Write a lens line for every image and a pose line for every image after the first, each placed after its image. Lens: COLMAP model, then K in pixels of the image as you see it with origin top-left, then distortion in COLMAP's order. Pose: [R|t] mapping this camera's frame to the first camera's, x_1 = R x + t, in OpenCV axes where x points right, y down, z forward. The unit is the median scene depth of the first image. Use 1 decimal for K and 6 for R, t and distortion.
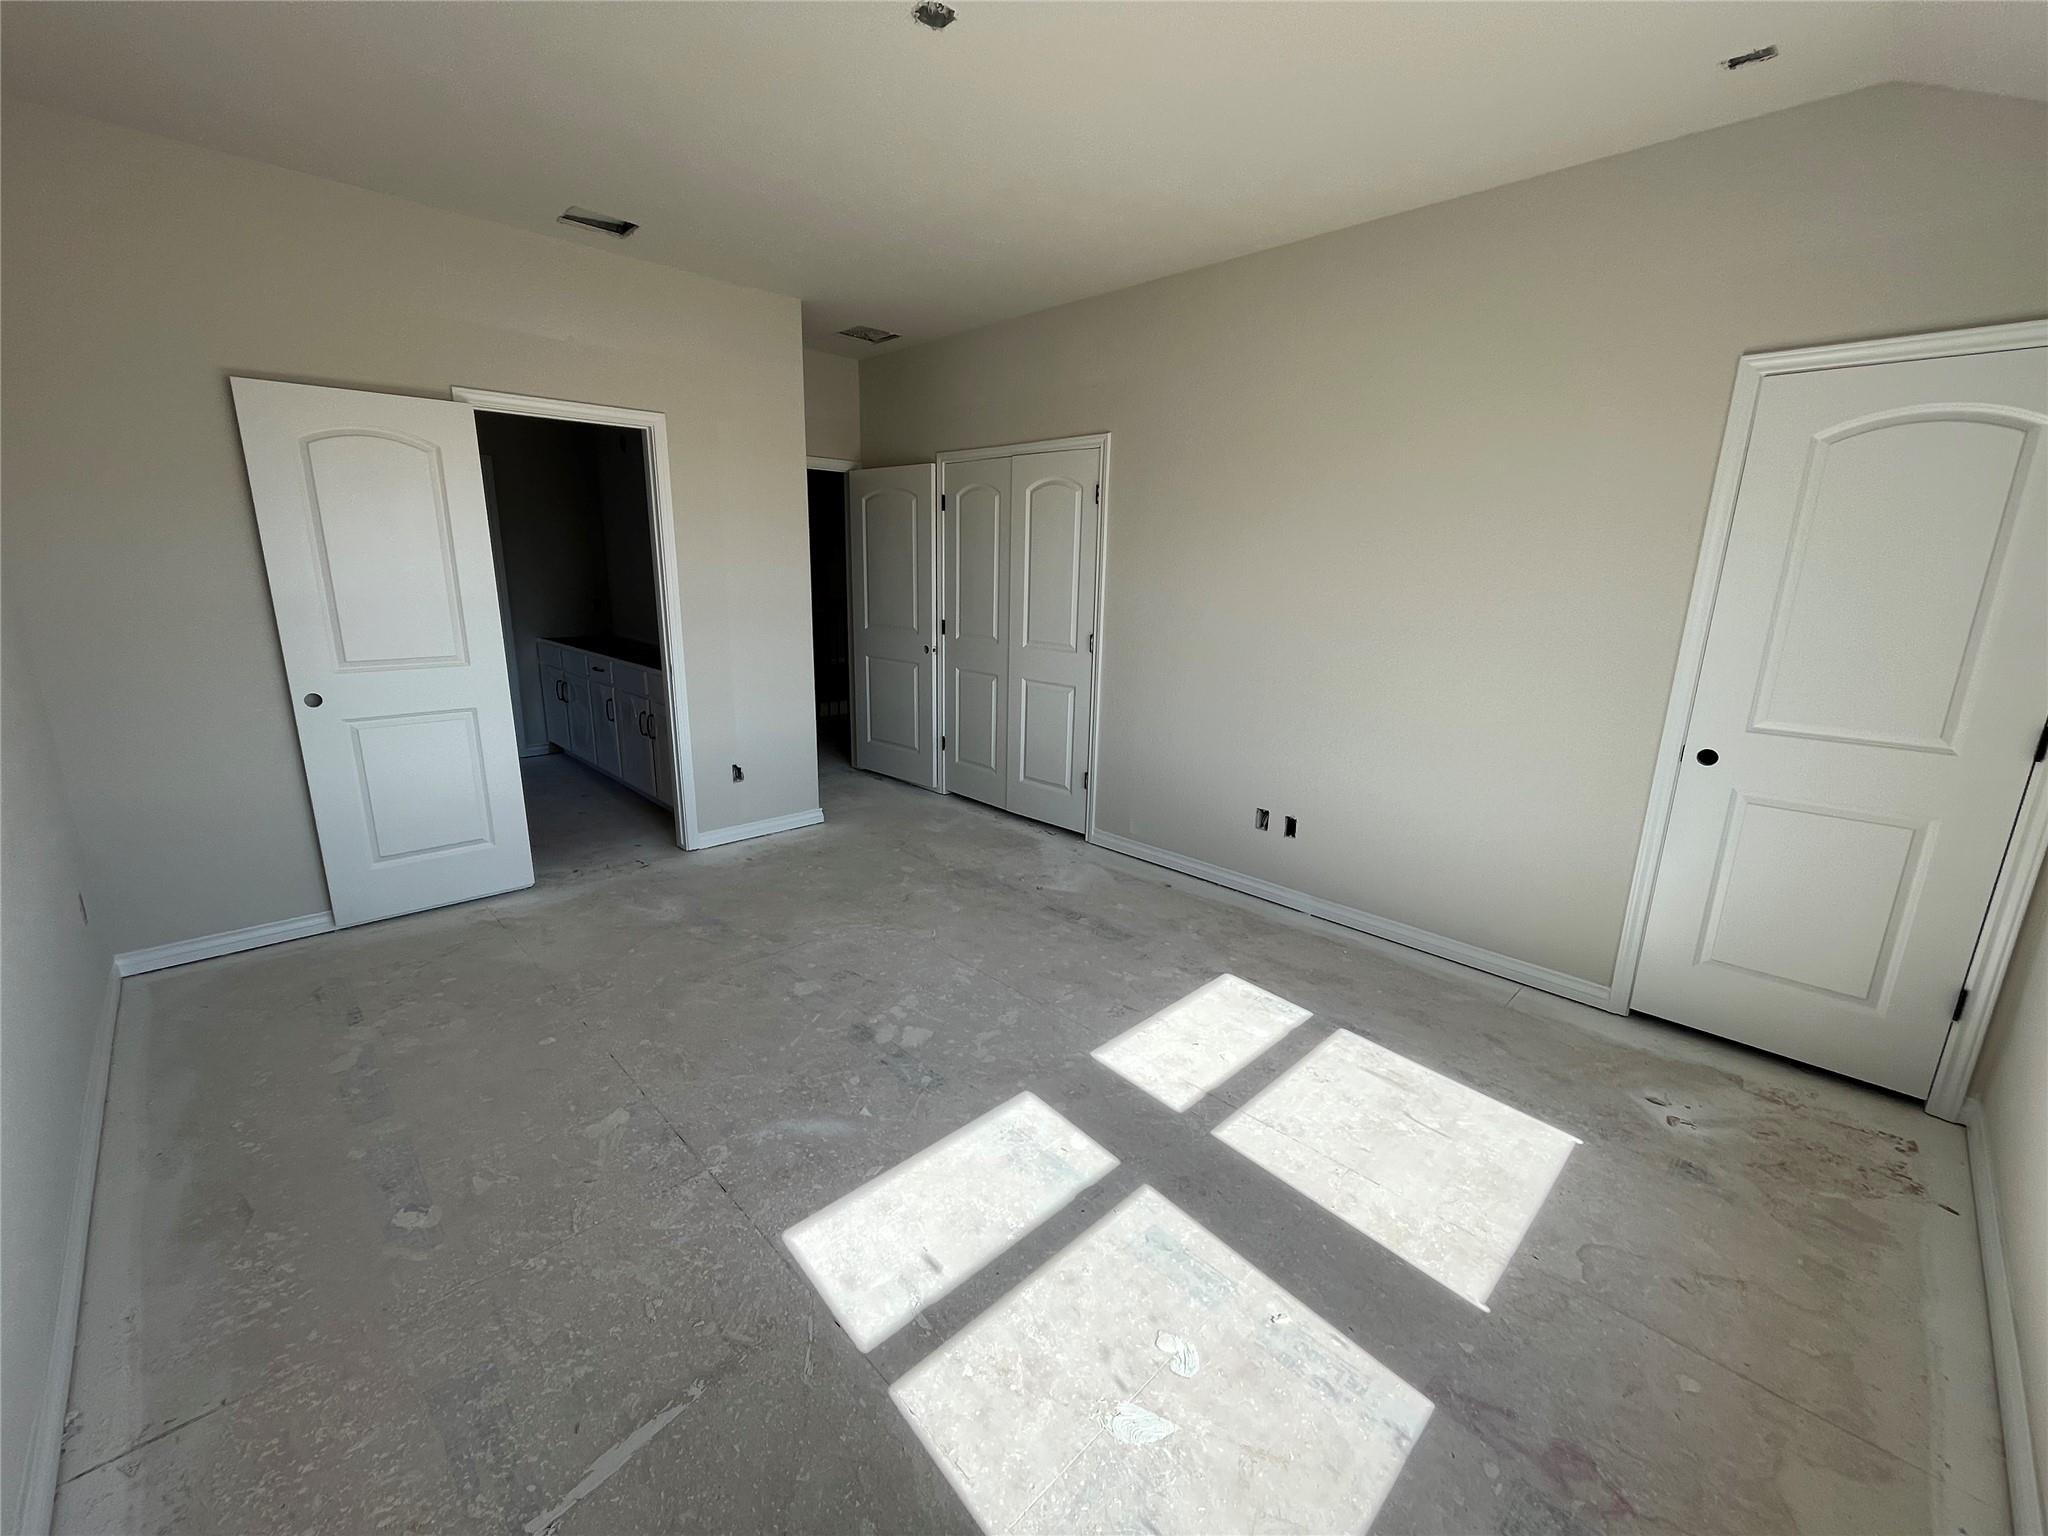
lens RADIAL K [[837.9, 0, 1019.7], [0, 837.9, 768.9], [0, 0, 1]] dist [-0.000784, -0.000856]
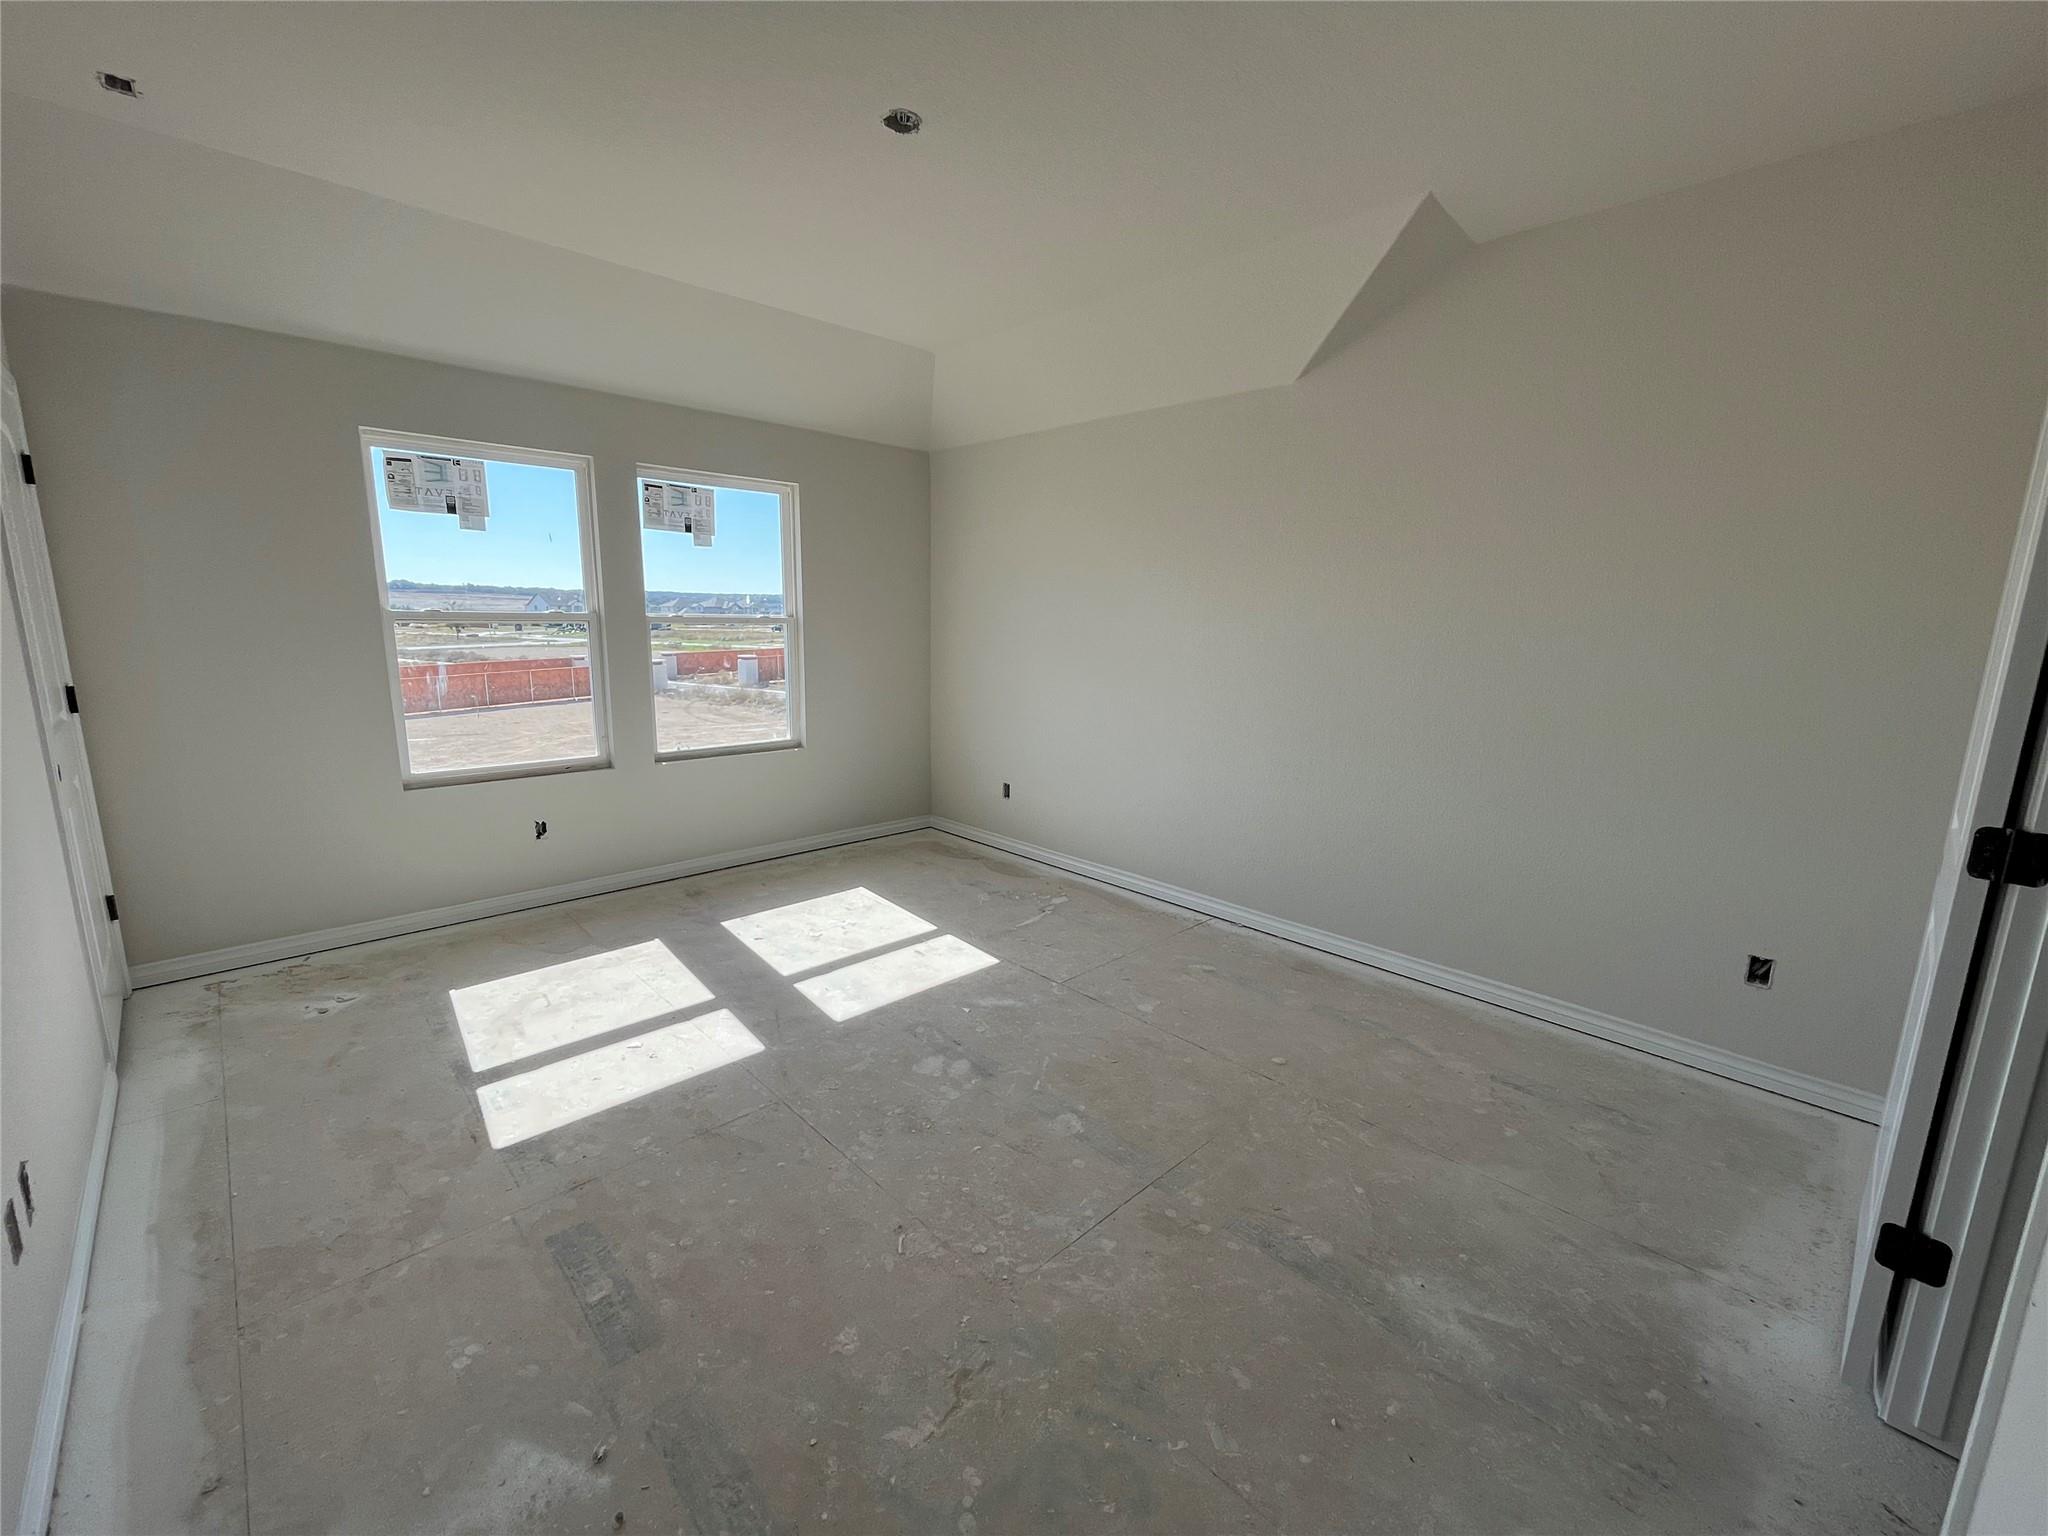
lens RADIAL K [[837.9, 0, 1019.7], [0, 837.9, 768.9], [0, 0, 1]] dist [-0.000784, -0.000856]
pose [[-0.999264, -0.038115, -0.004274, -0.231066], [-0.036418, 0.907975, 0.417439, -0.459378], [-0.012030, 0.417288, -0.908695, 1.905113]]
